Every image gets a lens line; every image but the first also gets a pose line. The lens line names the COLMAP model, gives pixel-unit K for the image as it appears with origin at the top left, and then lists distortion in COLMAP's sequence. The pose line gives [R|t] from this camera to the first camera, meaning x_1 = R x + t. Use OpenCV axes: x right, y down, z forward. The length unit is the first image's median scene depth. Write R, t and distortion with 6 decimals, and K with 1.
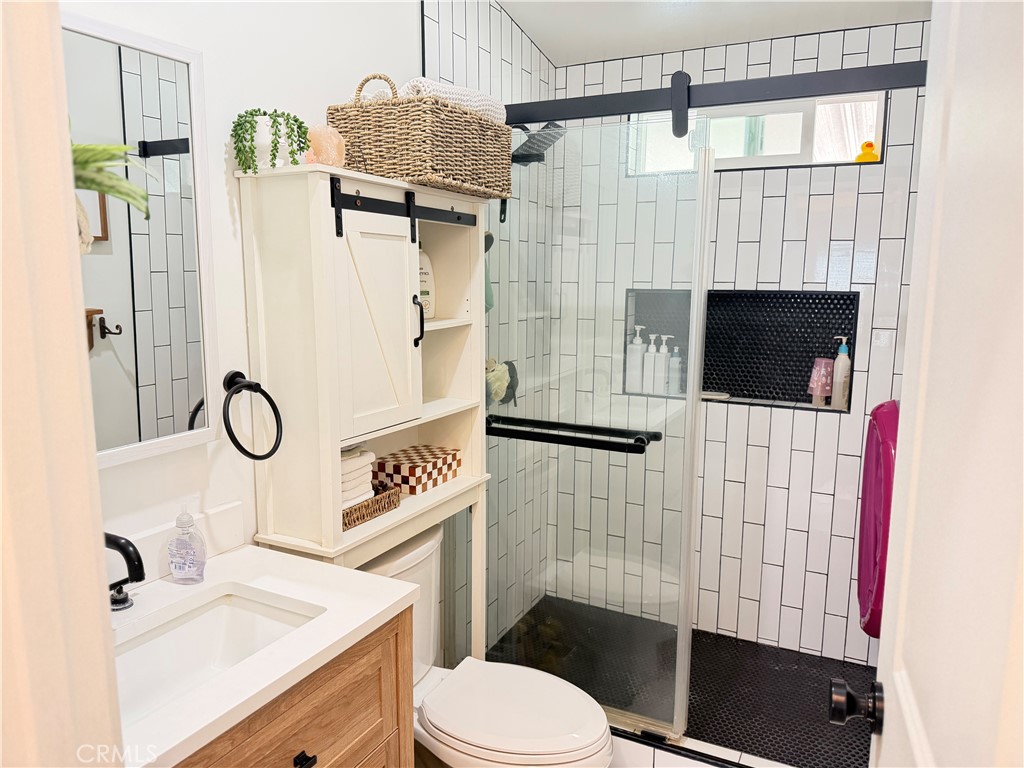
lens RADIAL K [[718.4, 0, 510.3], [0, 718.4, 388.1], [0, 0, 1]] dist [0.117873, -0.222090]
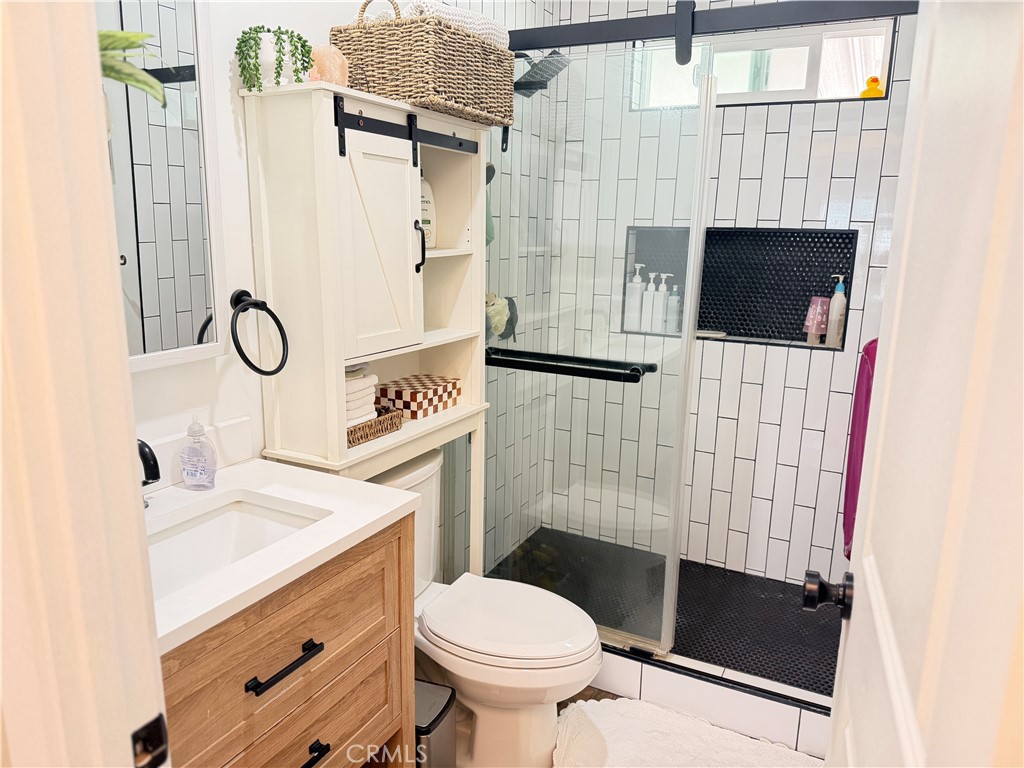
lens RADIAL K [[718.4, 0, 510.3], [0, 718.4, 388.1], [0, 0, 1]] dist [0.117873, -0.222090]
pose [[0.999907, 0.013611, 0.000131, 0.001834], [-0.013591, 0.997738, 0.065828, 0.032977], [0.000765, -0.065824, 0.997831, -0.025306]]
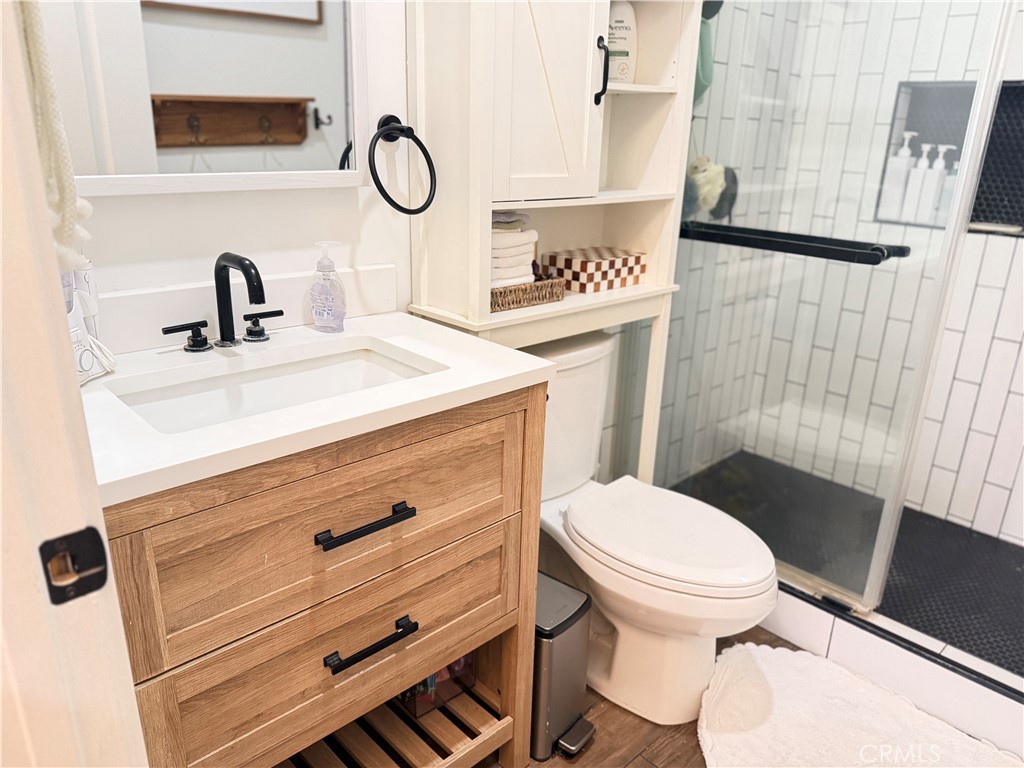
lens RADIAL K [[733.5, 0, 516.8], [0, 733.5, 379.7], [0, 0, 1]] dist [0.082337, -0.095195]
pose [[0.949237, 0.128198, -0.287254, 0.060853], [-0.077911, 0.980549, 0.180148, 0.094798], [0.304762, -0.148623, 0.940761, 0.102848]]
